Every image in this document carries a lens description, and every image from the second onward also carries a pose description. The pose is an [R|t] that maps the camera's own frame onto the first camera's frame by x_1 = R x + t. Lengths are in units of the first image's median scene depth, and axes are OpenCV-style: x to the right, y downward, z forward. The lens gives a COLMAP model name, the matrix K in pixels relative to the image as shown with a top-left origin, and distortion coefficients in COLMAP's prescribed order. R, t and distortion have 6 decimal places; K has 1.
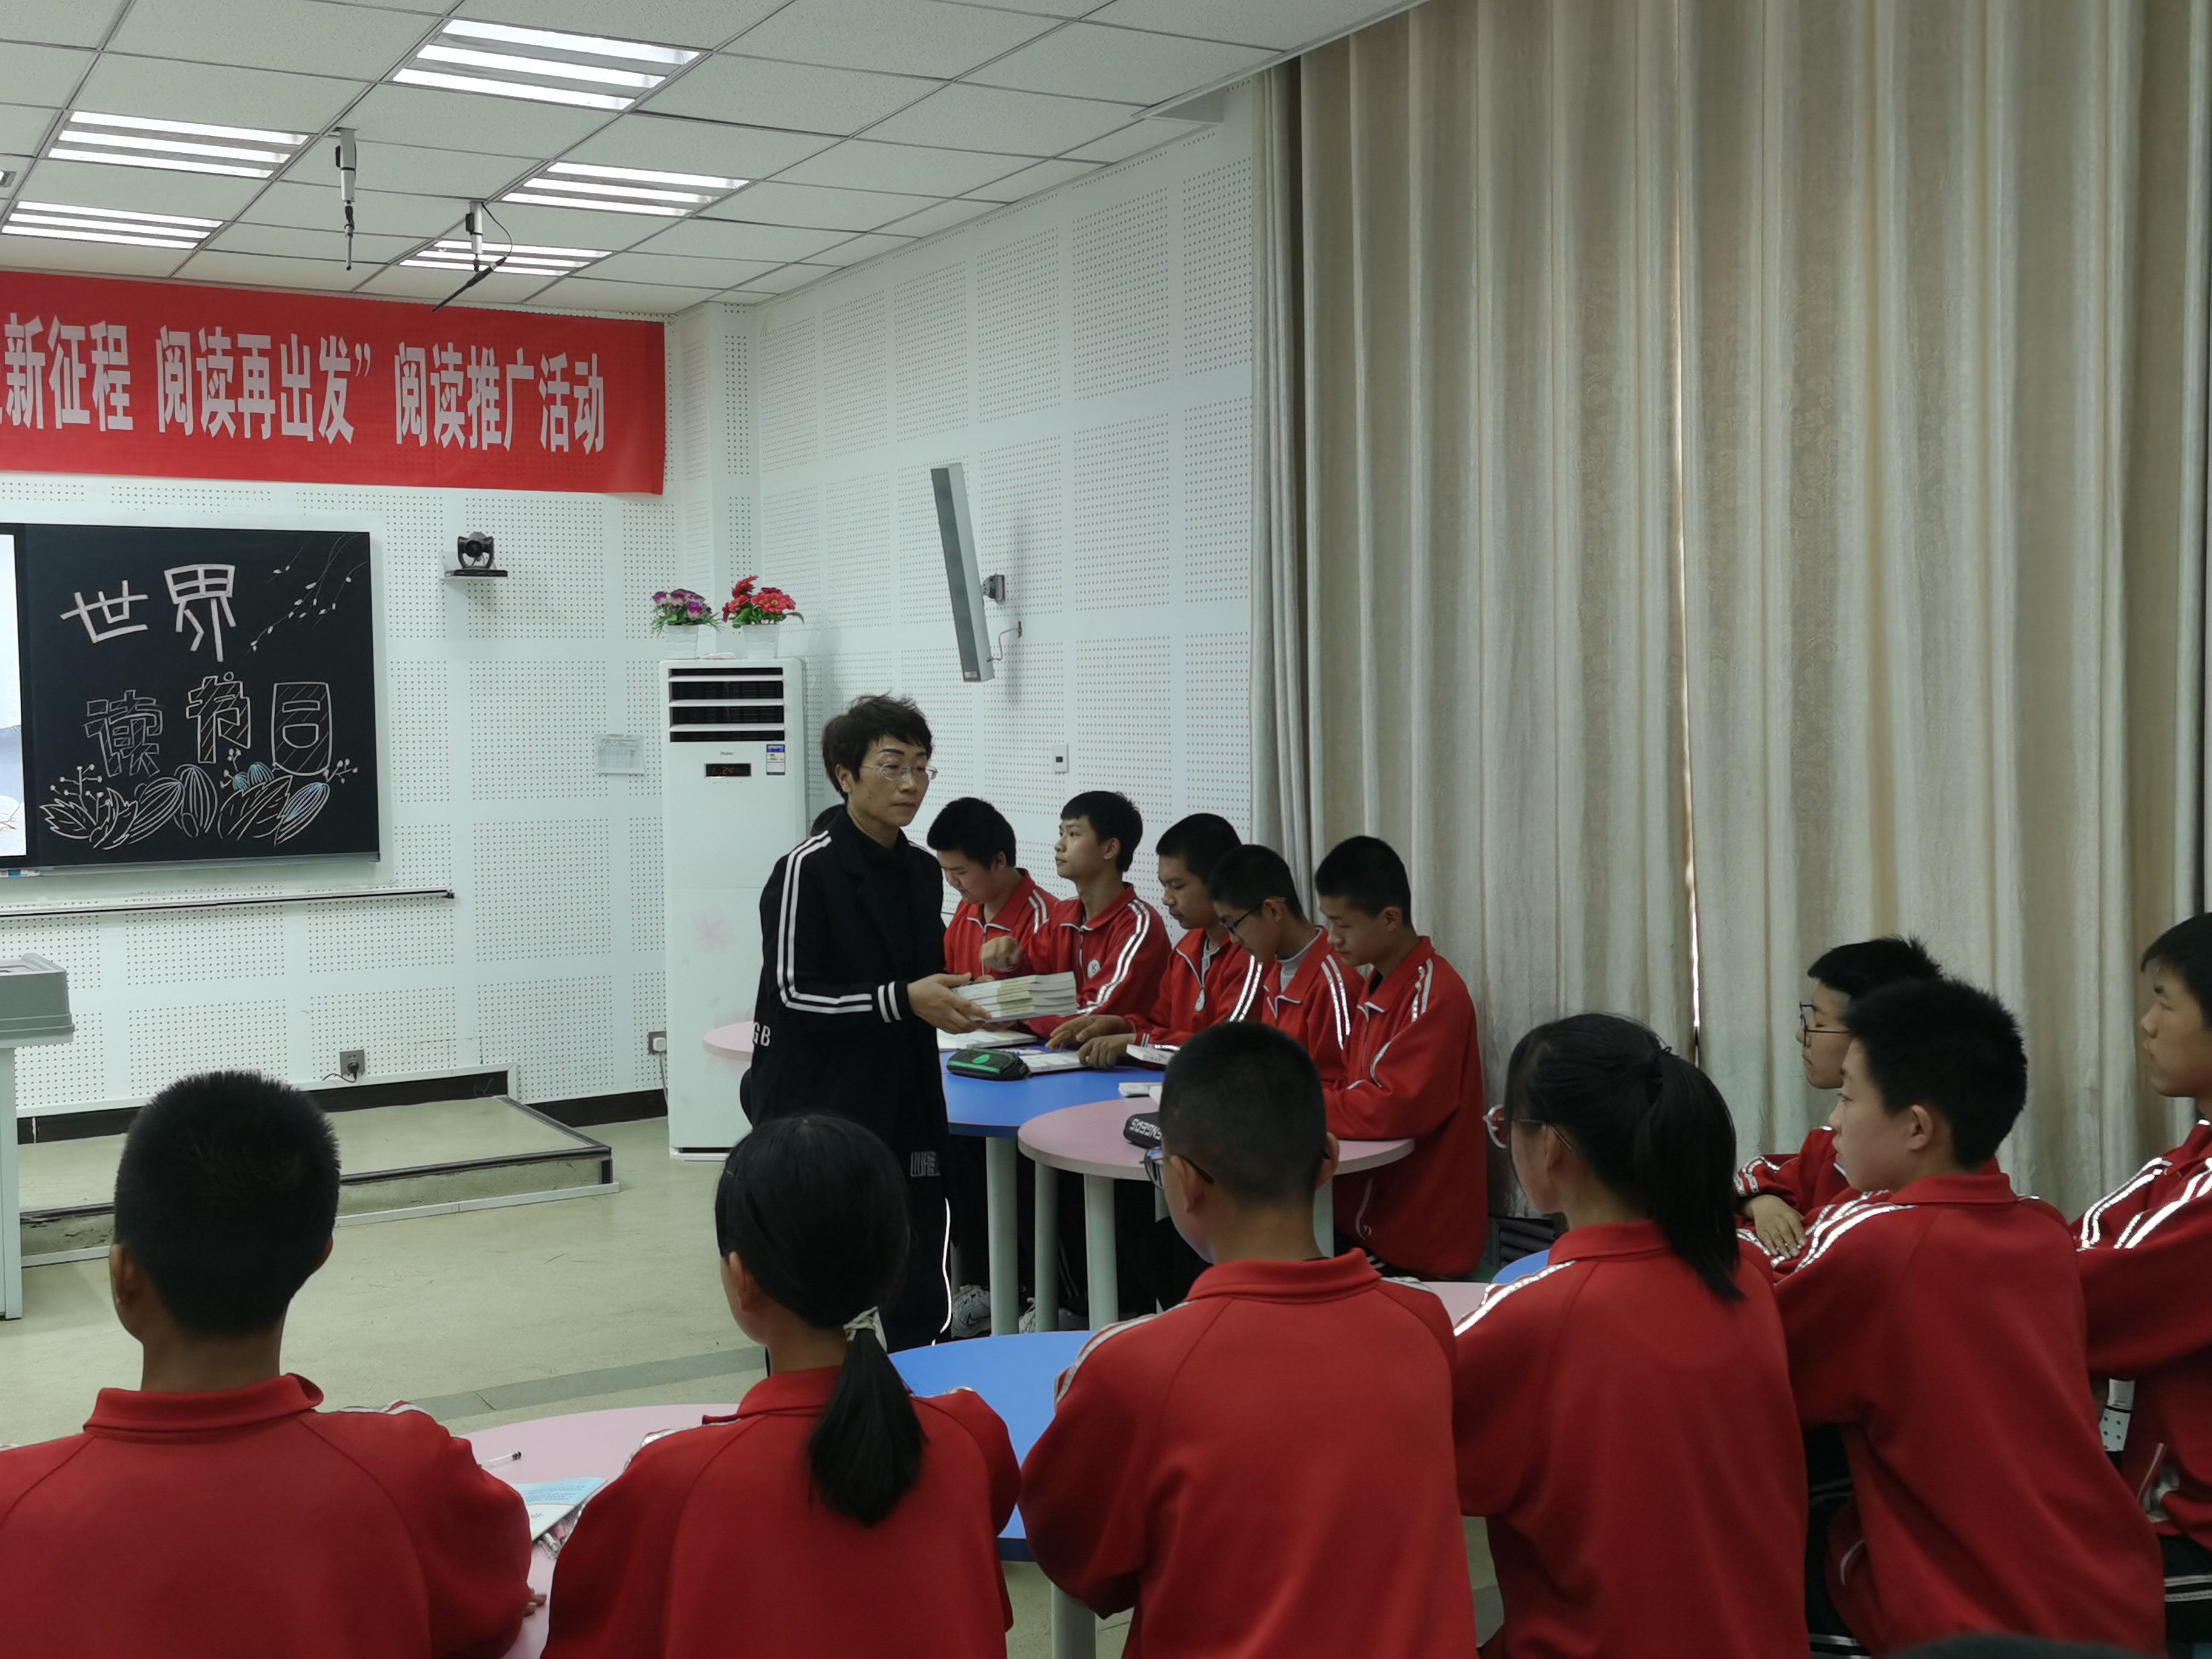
lens RADIAL K [[2395.0, 0, 1110.9], [0, 2395.0, 817.8], [0, 0, 1]] dist [0.068740, 0.000000]
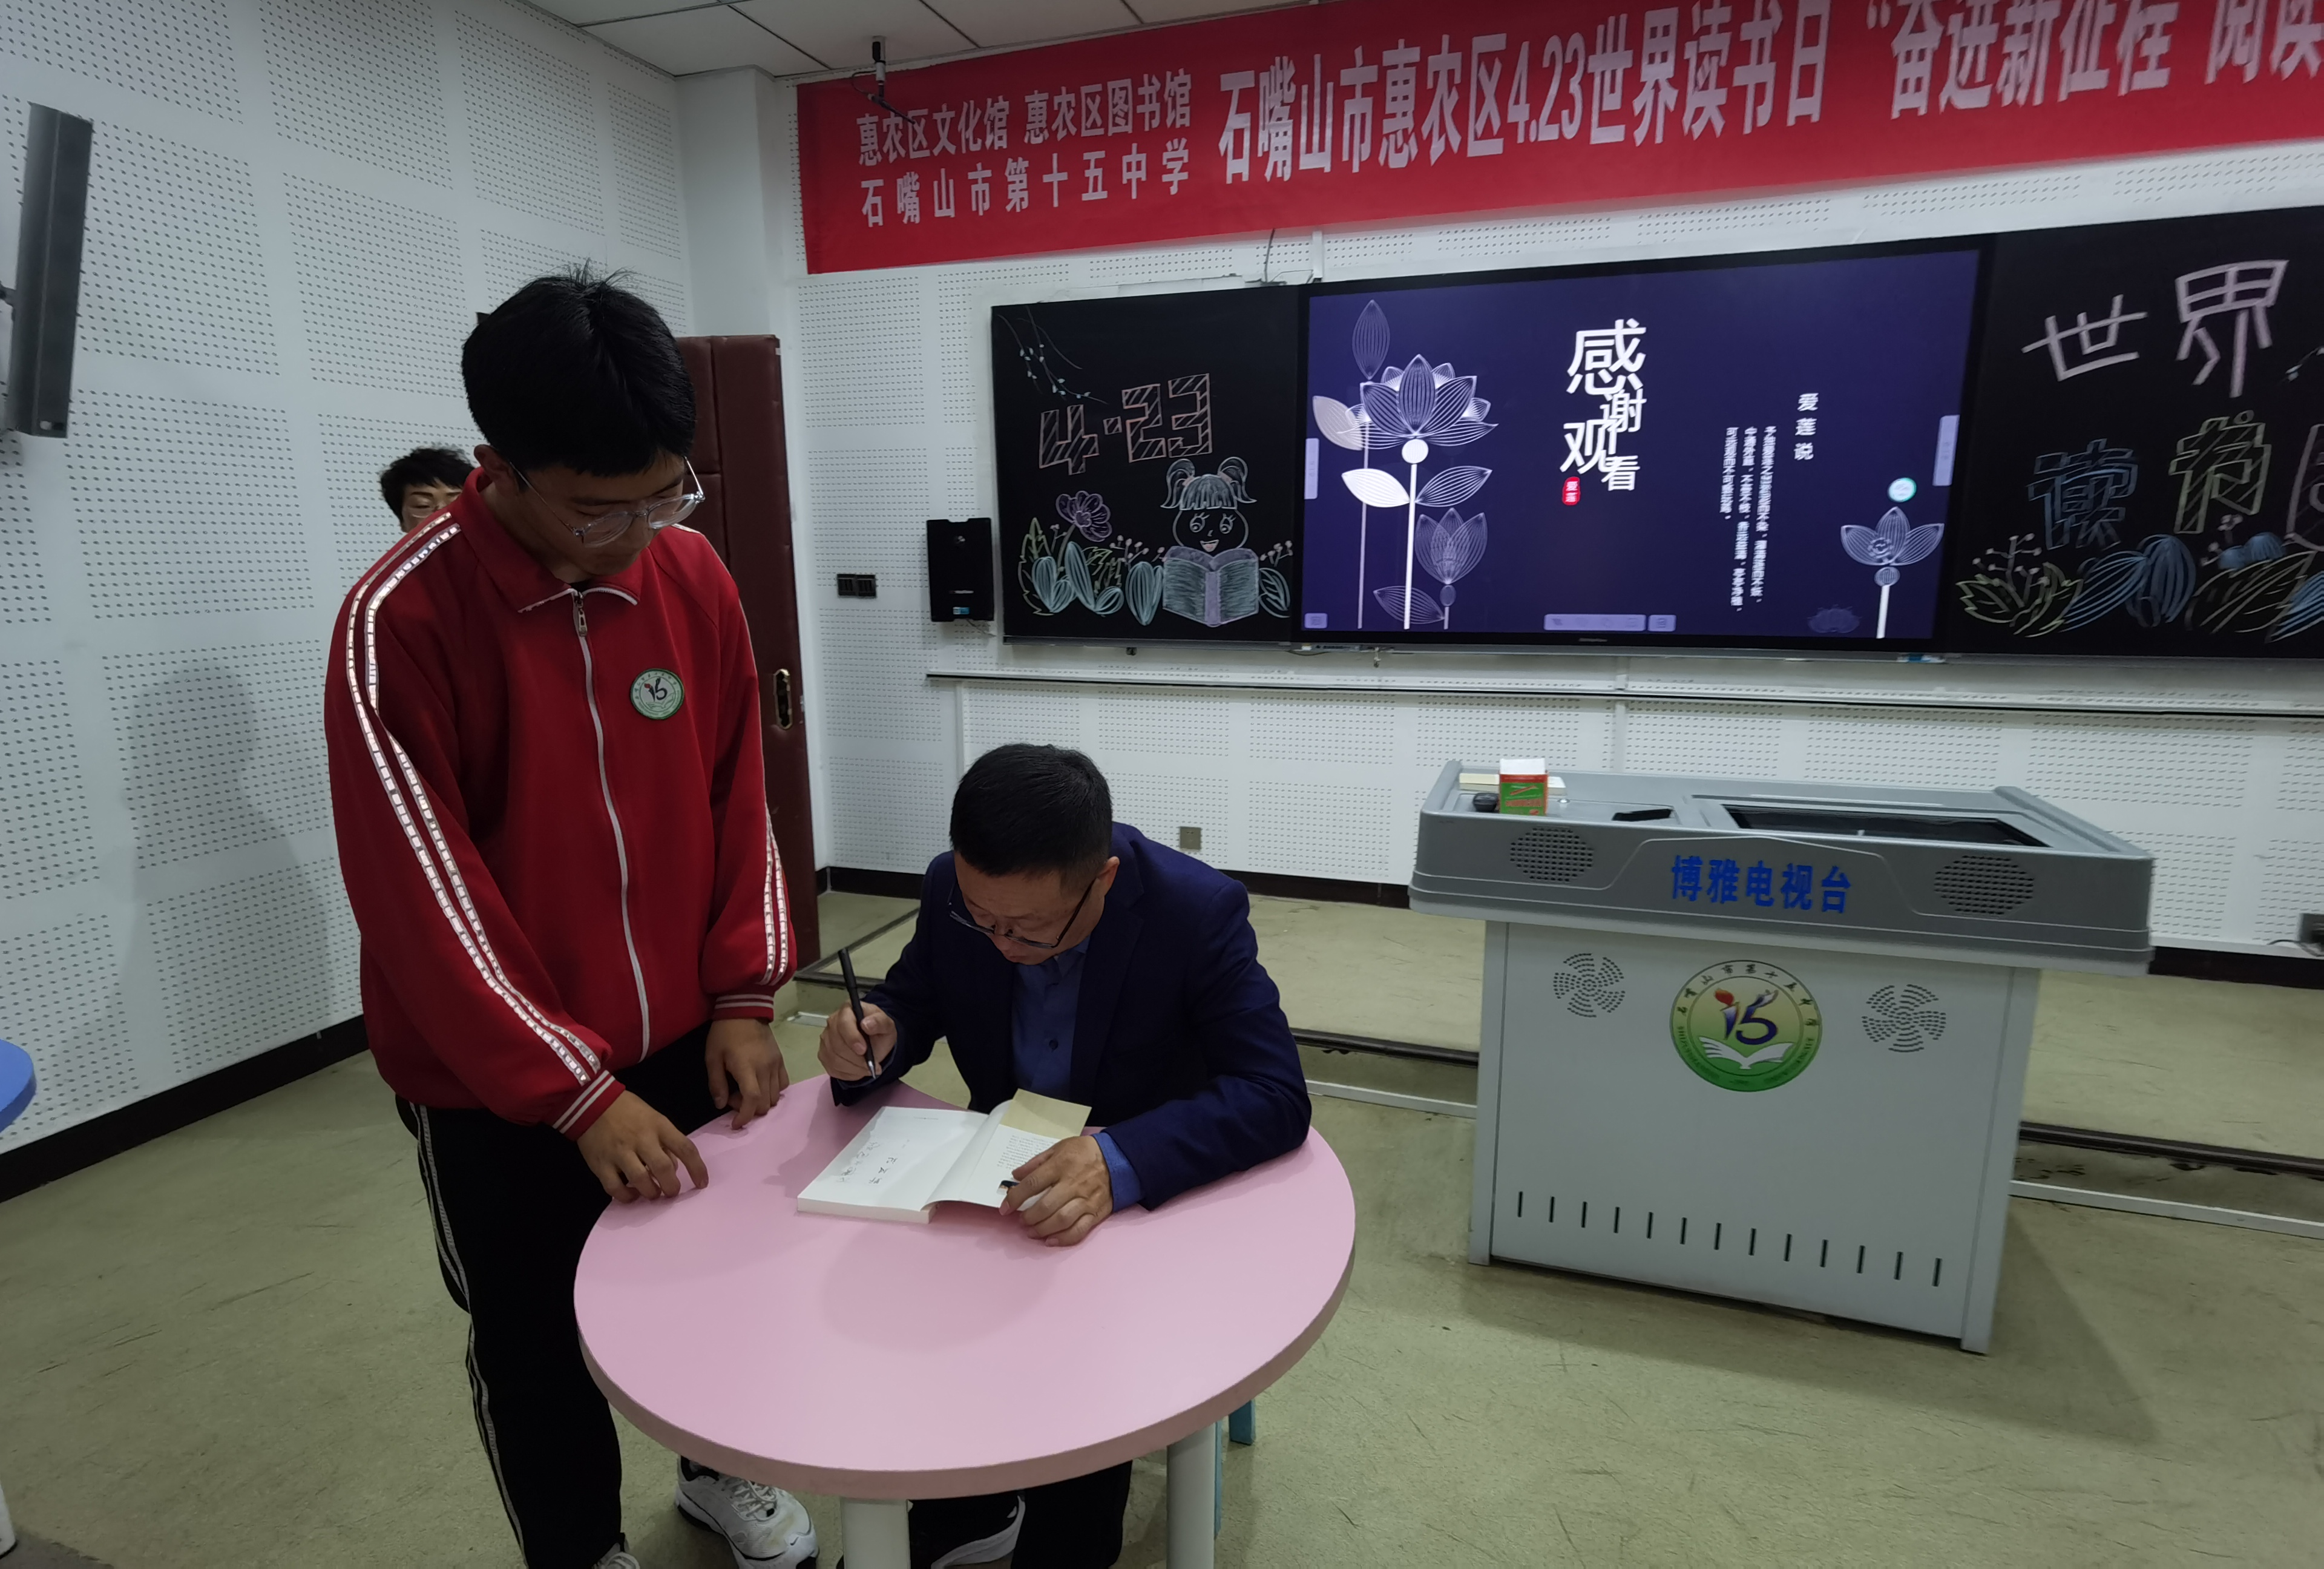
lens RADIAL K [[1202.0, 0, 1177.0], [0, 1202.0, 790.2], [0, 0, 1]] dist [0.002223, 0.008165]
pose [[0.664802, 0.156019, -0.730545, -0.294952], [-0.040359, 0.984020, 0.173425, 0.004633], [0.745929, -0.085809, 0.660475, 0.493004]]
